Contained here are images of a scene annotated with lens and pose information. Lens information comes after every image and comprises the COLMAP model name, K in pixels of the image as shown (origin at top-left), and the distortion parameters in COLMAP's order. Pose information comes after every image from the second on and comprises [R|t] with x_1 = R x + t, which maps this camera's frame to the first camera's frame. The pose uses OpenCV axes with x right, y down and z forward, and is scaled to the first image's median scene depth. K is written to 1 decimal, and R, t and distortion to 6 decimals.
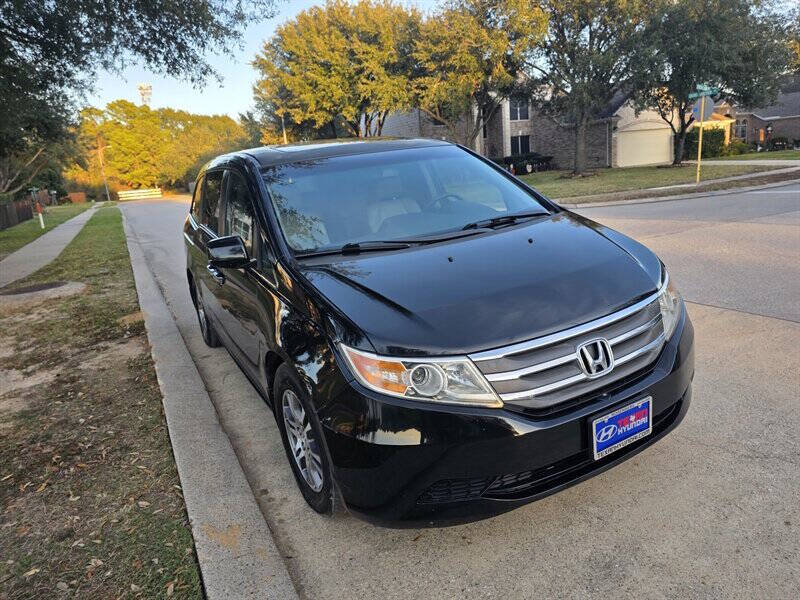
lens RADIAL K [[531.1, 0, 409.4], [0, 531.1, 295.3], [0, 0, 1]] dist [0.063782, -0.057318]
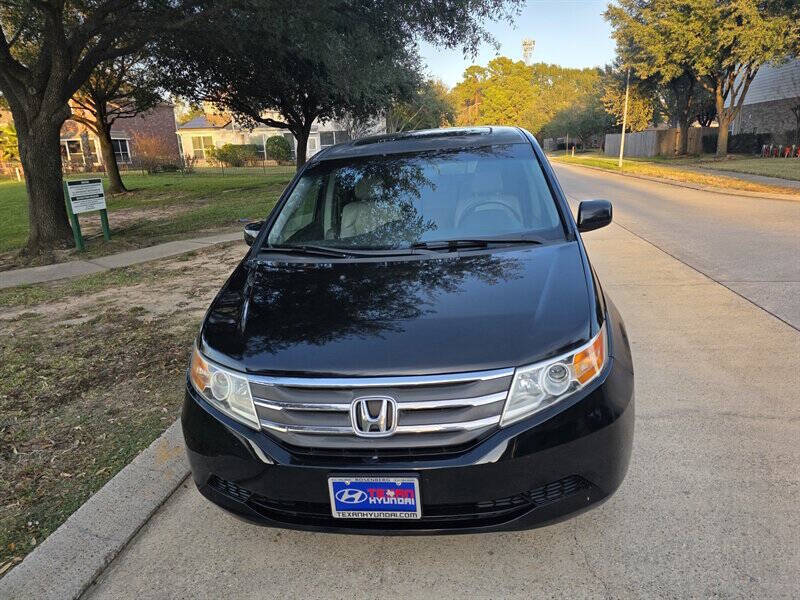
lens RADIAL K [[531.1, 0, 410.4], [0, 531.1, 307.2], [0, 0, 1]] dist [0.063782, -0.057318]
pose [[0.806985, 0.218491, -0.548668, 0.099986], [-0.164859, 0.975456, 0.145971, -0.024469], [0.567095, -0.027344, 0.823199, 0.033399]]
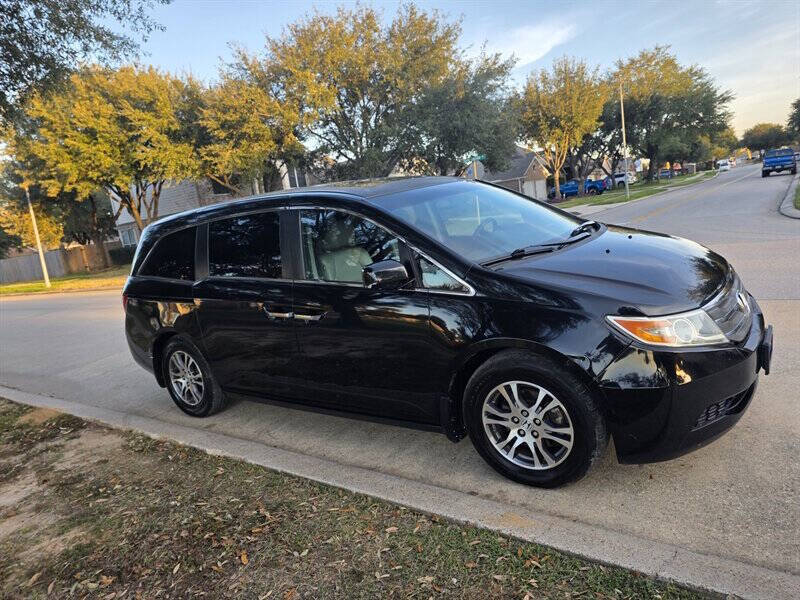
lens RADIAL K [[531.1, 0, 407.0], [0, 531.1, 306.9], [0, 0, 1]] dist [0.063782, -0.057318]
pose [[0.904836, -0.121825, 0.407959, -0.115892], [0.162744, 0.984391, -0.067000, 0.008912], [-0.393428, 0.127017, 0.910539, 0.009541]]
